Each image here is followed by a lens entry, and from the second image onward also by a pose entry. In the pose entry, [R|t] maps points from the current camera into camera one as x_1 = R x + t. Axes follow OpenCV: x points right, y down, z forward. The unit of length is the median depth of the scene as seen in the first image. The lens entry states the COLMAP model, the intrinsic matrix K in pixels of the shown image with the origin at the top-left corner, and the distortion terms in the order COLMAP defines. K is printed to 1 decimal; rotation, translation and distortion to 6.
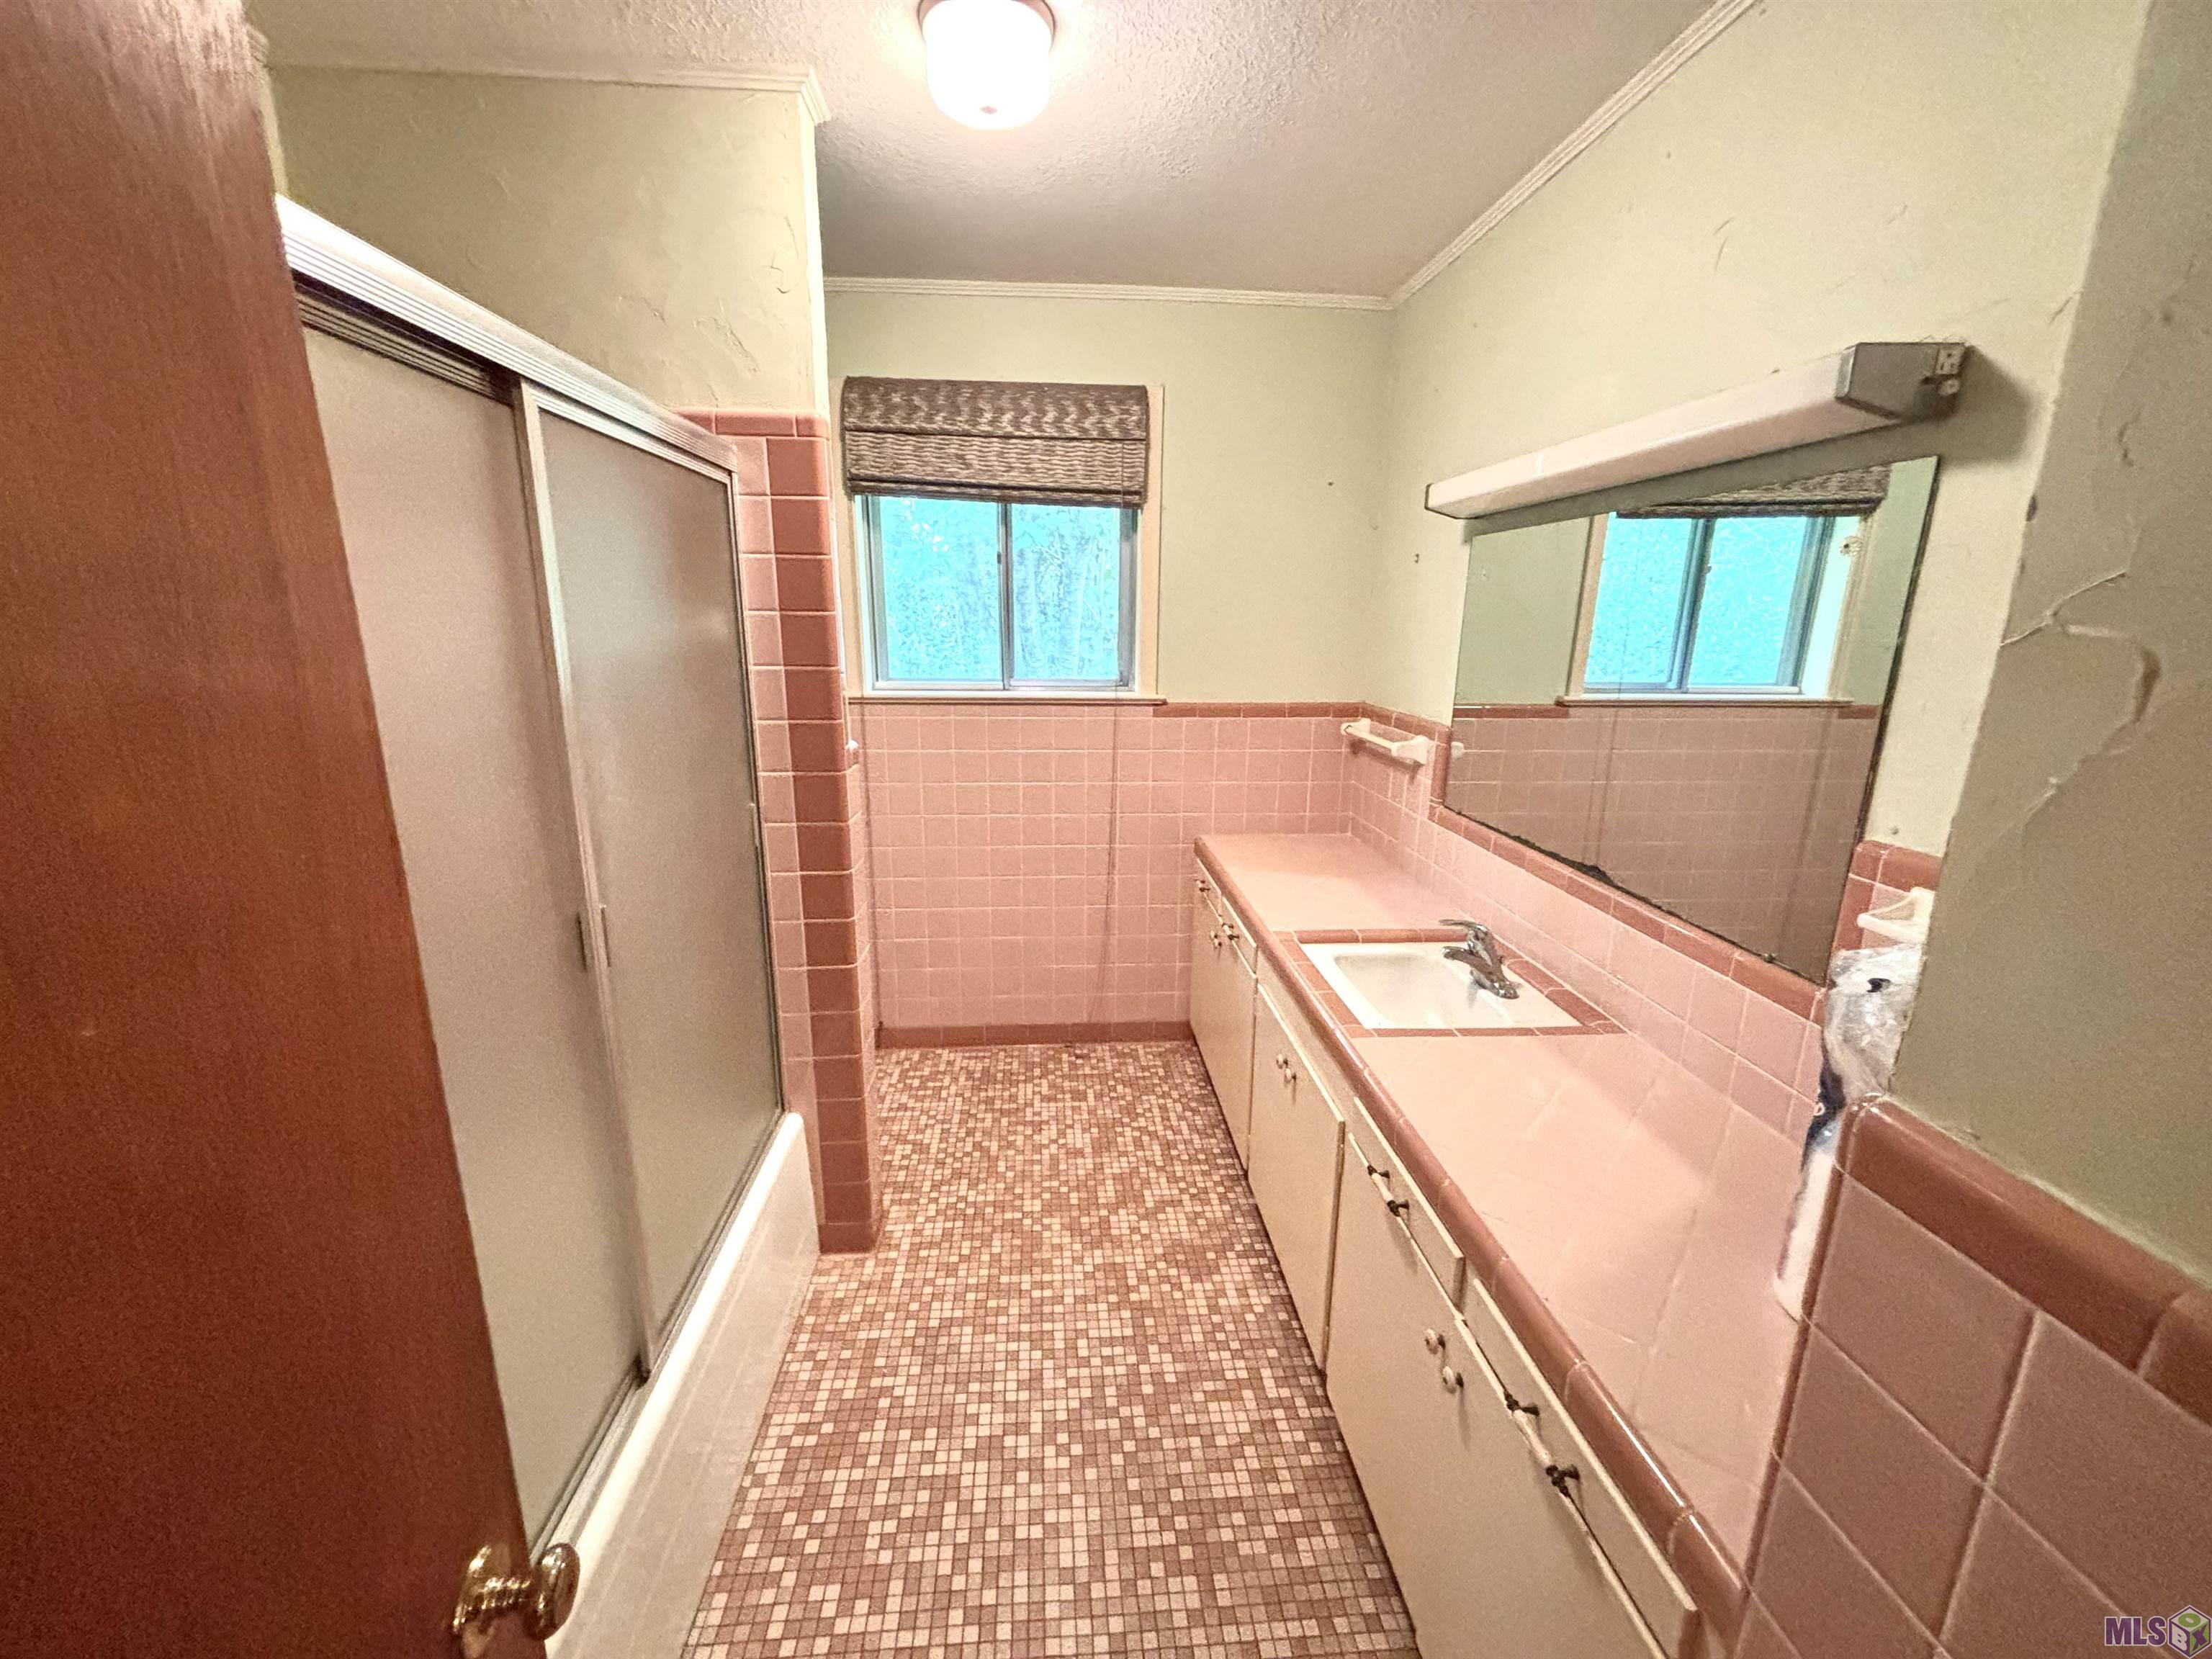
lens RADIAL K [[875.6, 0, 1106.0], [0, 875.6, 829.5], [0, 0, 1]] dist [0.001156, -0.000092]
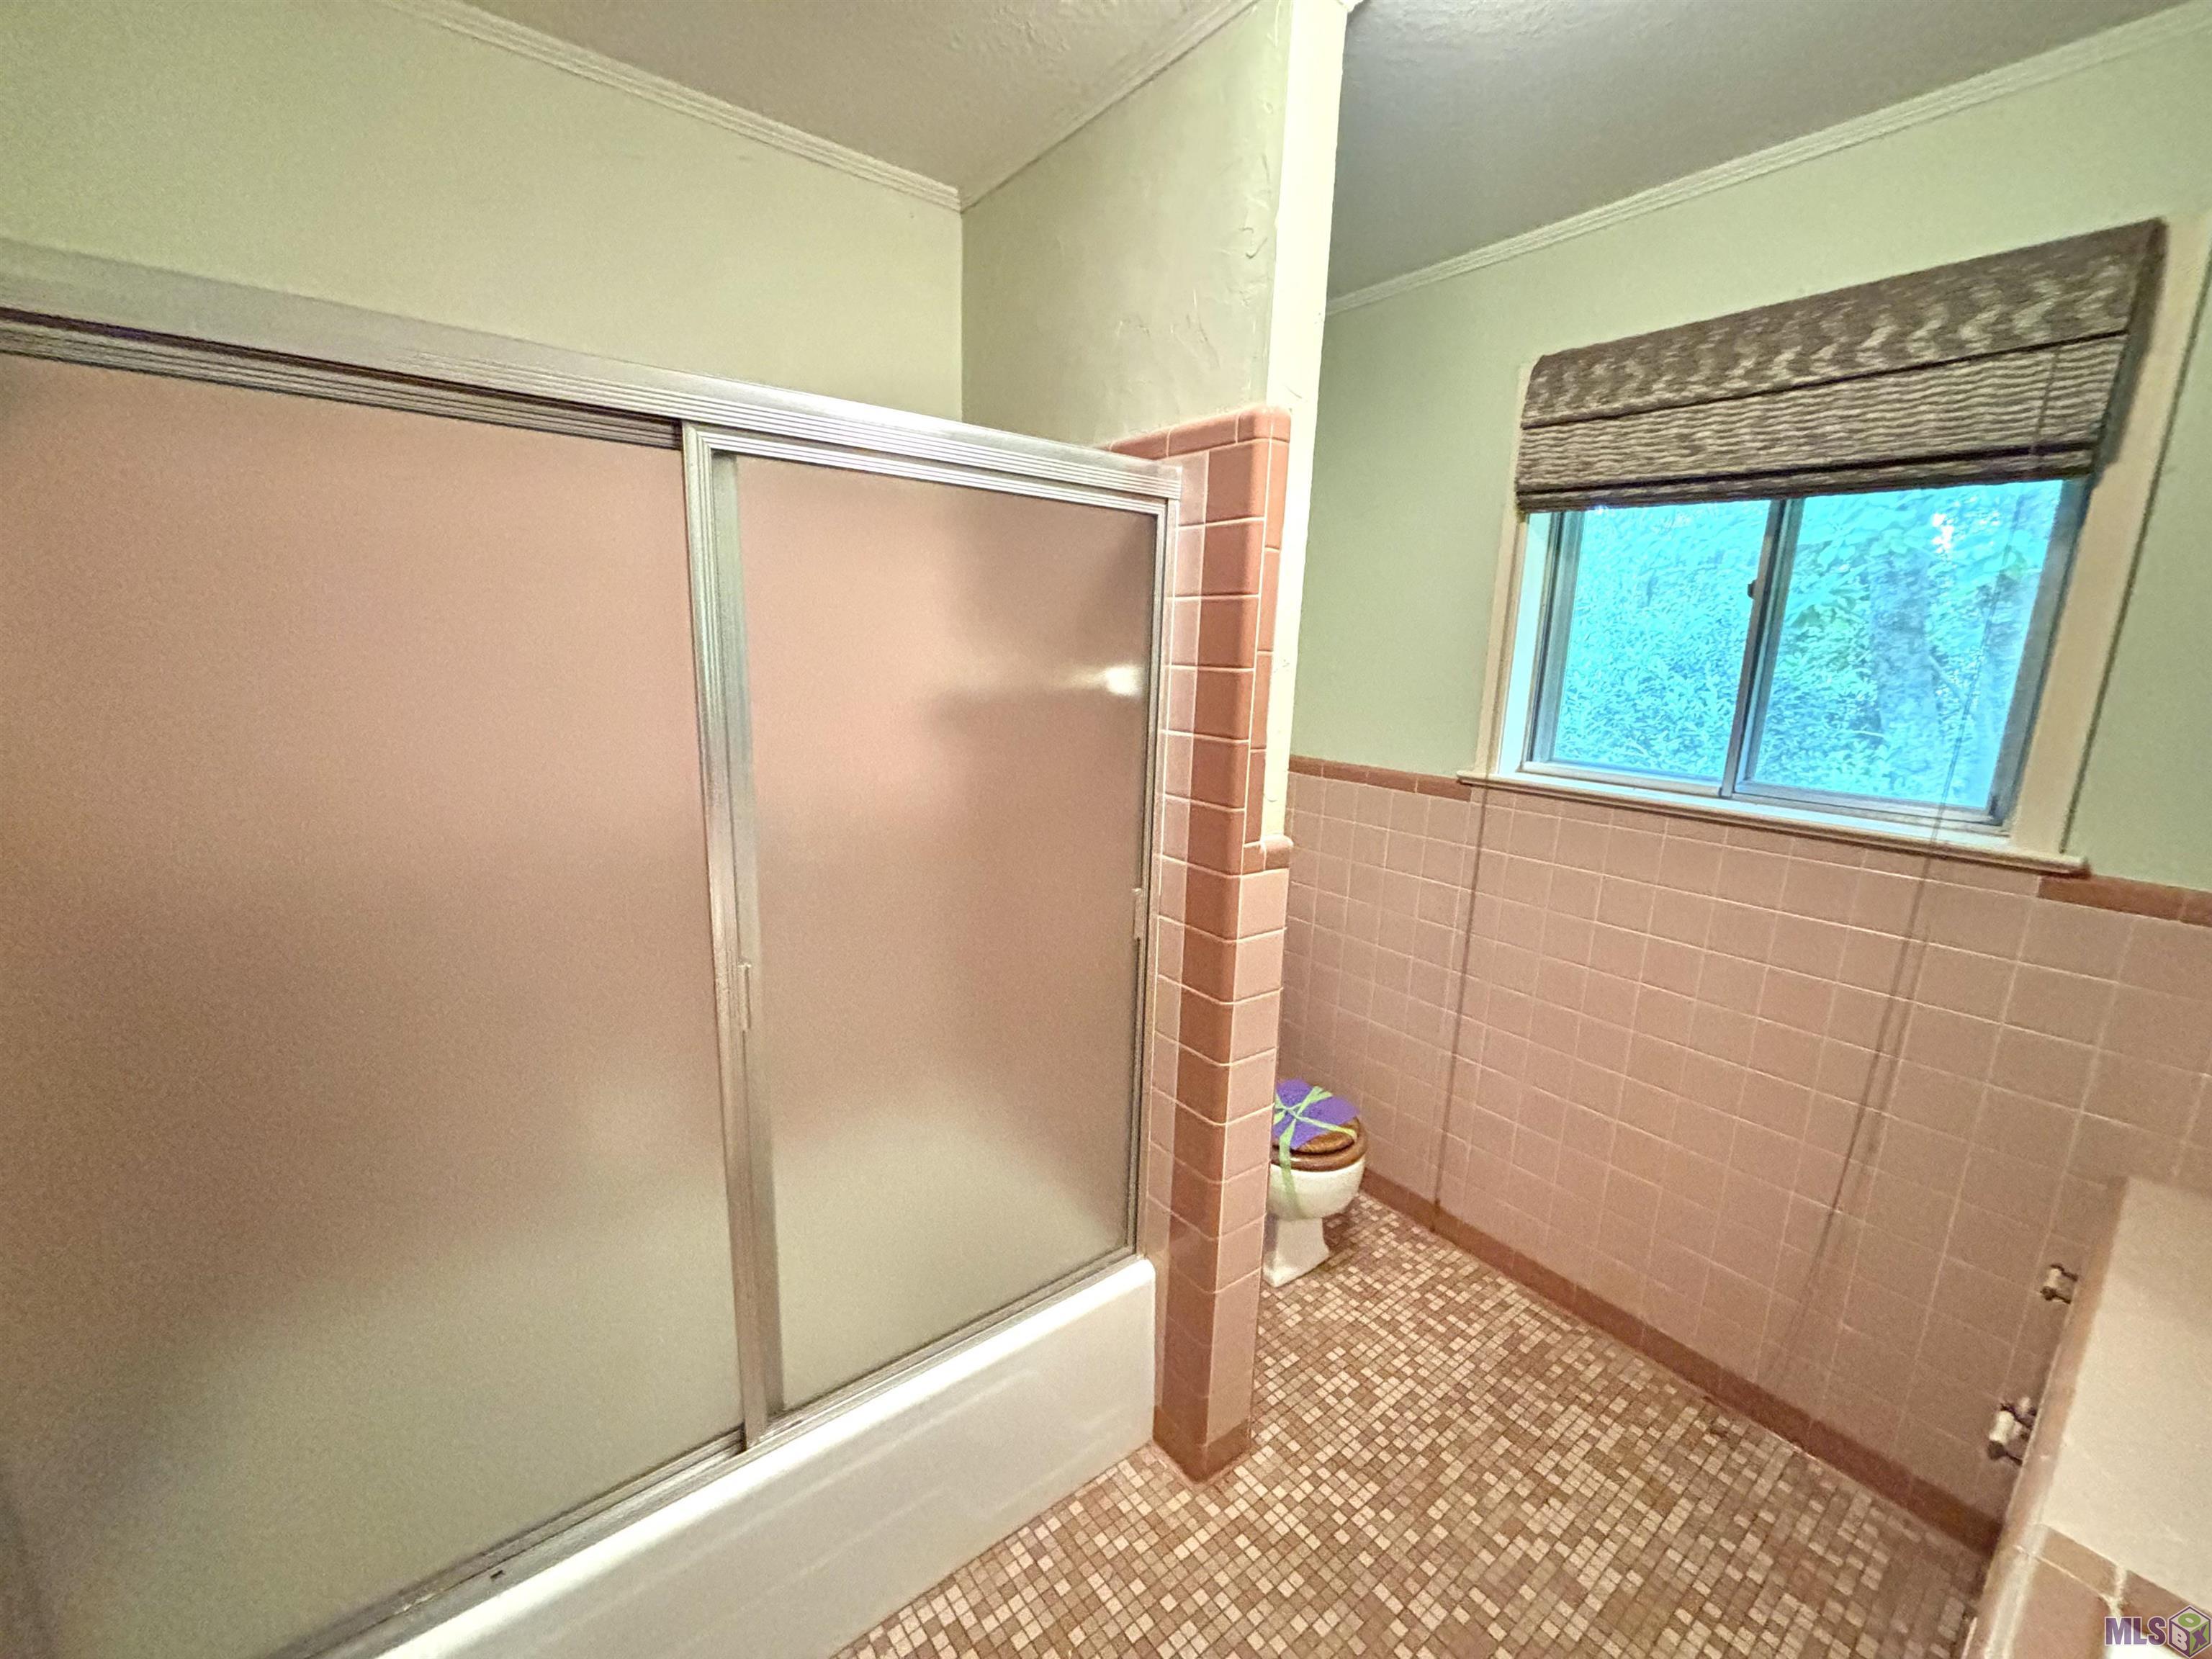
lens RADIAL K [[902.3, 0, 1106.0], [0, 902.3, 829.5], [0, 0, 1]] dist [0.002642, 0.006698]
pose [[0.564243, 0.177470, -0.806309, 0.186611], [-0.223997, 0.972899, 0.057388, -0.087481], [0.794642, 0.148230, 0.588704, 0.313042]]
